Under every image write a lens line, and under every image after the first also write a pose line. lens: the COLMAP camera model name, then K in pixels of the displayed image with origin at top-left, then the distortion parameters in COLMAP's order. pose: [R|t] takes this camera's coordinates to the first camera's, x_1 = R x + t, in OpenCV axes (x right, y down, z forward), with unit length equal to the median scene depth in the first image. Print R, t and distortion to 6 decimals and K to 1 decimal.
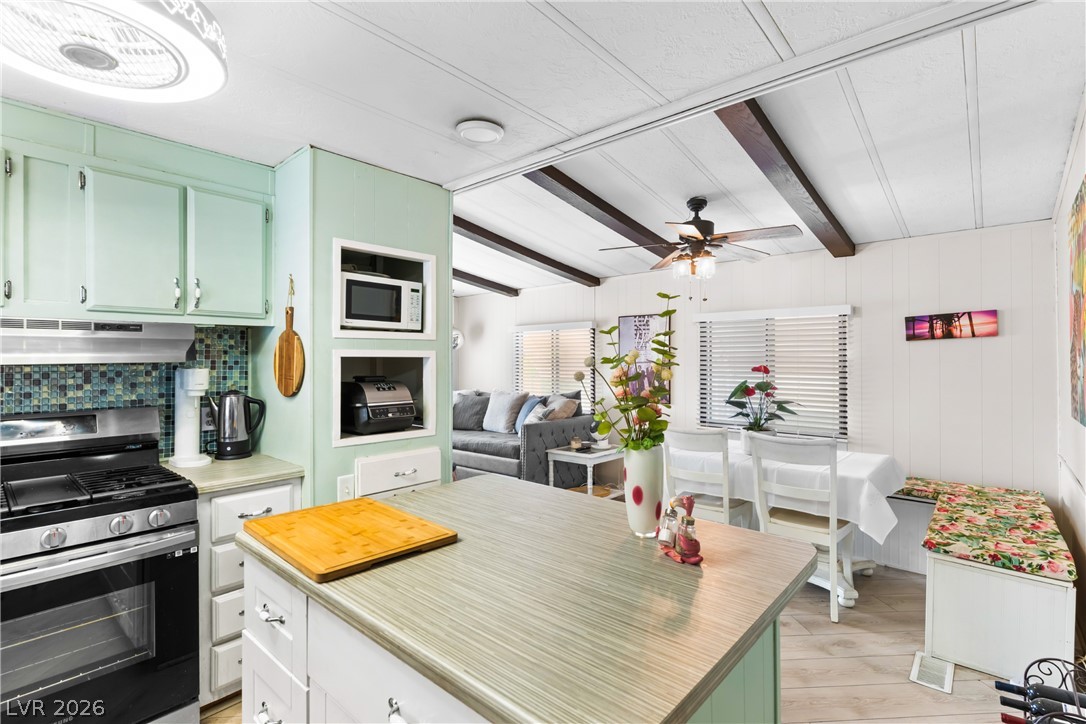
lens RADIAL K [[512.7, 0, 544.5], [0, 512.7, 361.6], [0, 0, 1]] dist [0.002698, 0.000399]
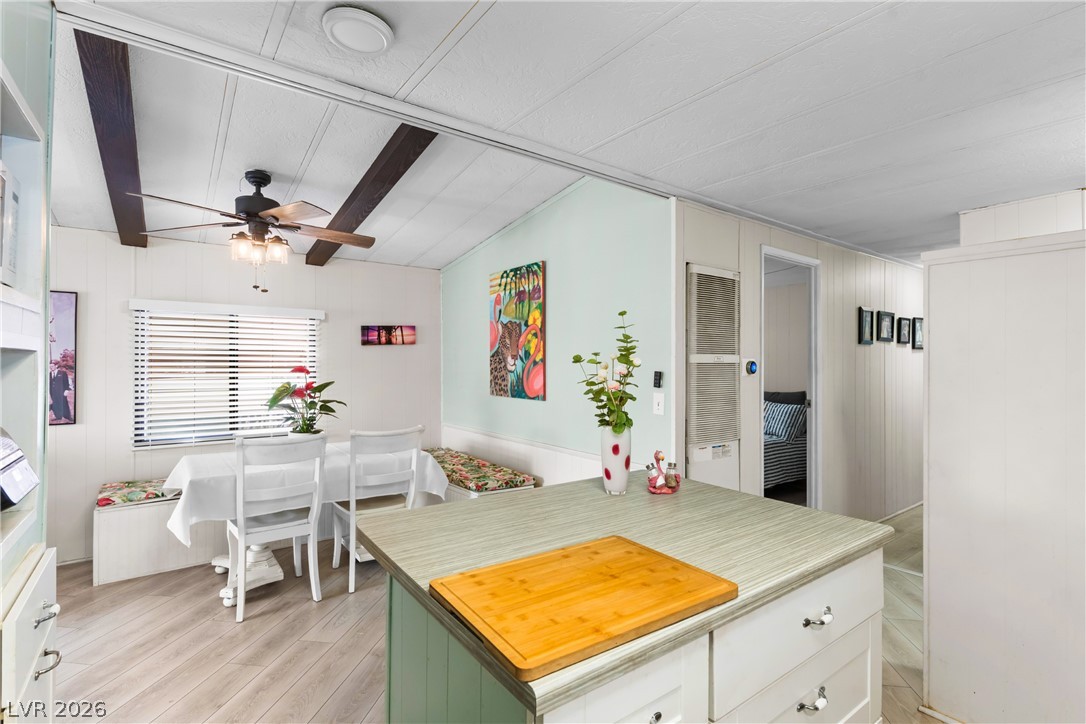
lens RADIAL K [[512.7, 0, 544.5], [0, 512.7, 361.6], [0, 0, 1]] dist [0.002698, 0.000399]
pose [[0.214245, 0.002274, 0.976777, -0.669511], [-0.000096, 0.999997, -0.002307, 0.002394], [-0.976780, 0.000401, 0.214245, 0.534980]]
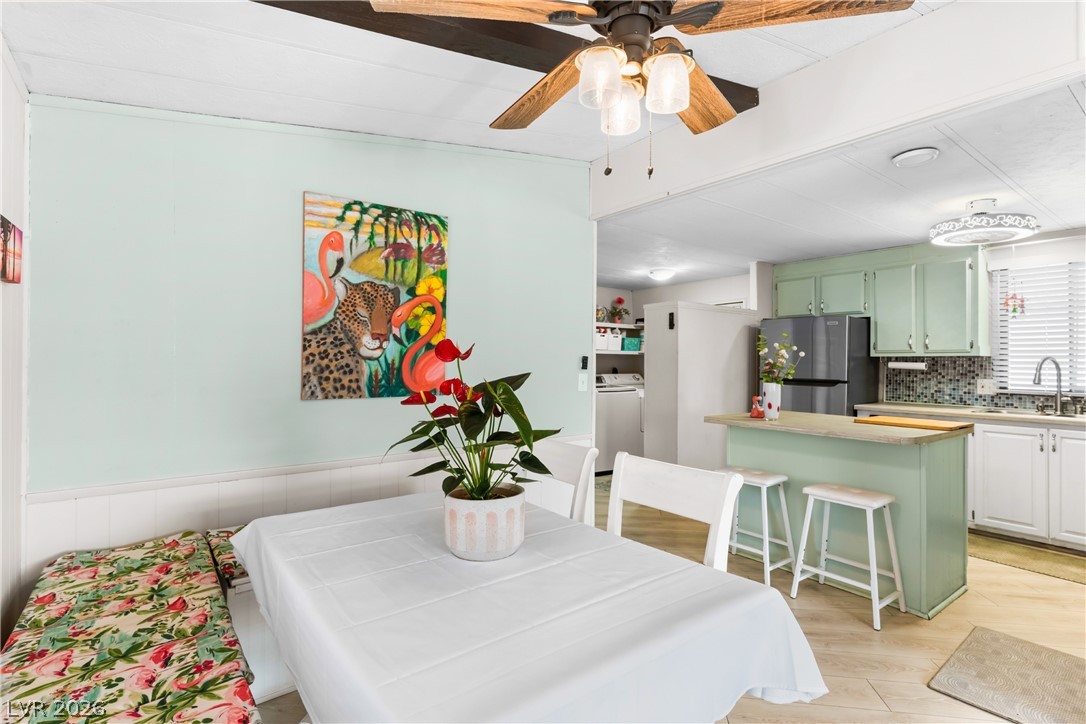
lens RADIAL K [[524.8, 0, 543.0], [0, 524.8, 362.0], [0, 0, 1]] dist [-0.001782, 0.000406]
pose [[-0.976613, -0.005548, 0.214934, 0.419682], [-0.004231, 0.999969, 0.006591, 0.031849], [-0.214964, 0.005527, -0.976606, 2.149426]]
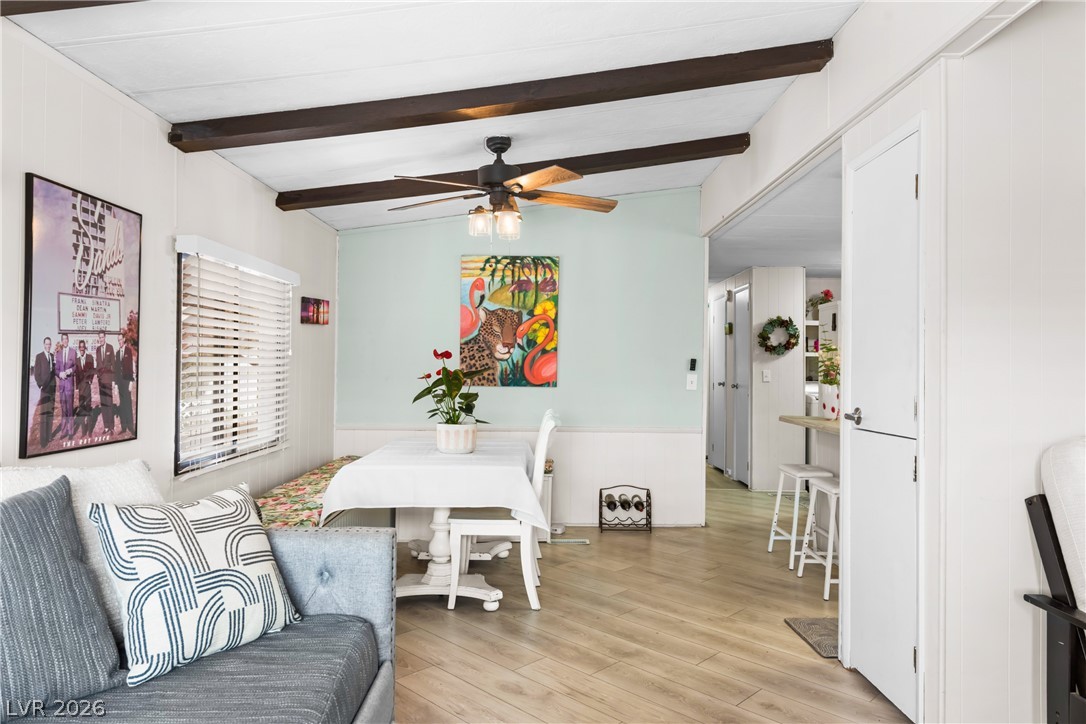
lens RADIAL K [[701.8, 0, 543.0], [0, 701.8, 362.0], [0, 0, 1]] dist [0.004224, 0.000194]
pose [[-0.653578, -0.002799, 0.756854, -0.865088], [-0.009154, 0.999949, -0.004206, 0.049882], [-0.756804, -0.009677, -0.653570, 2.527023]]
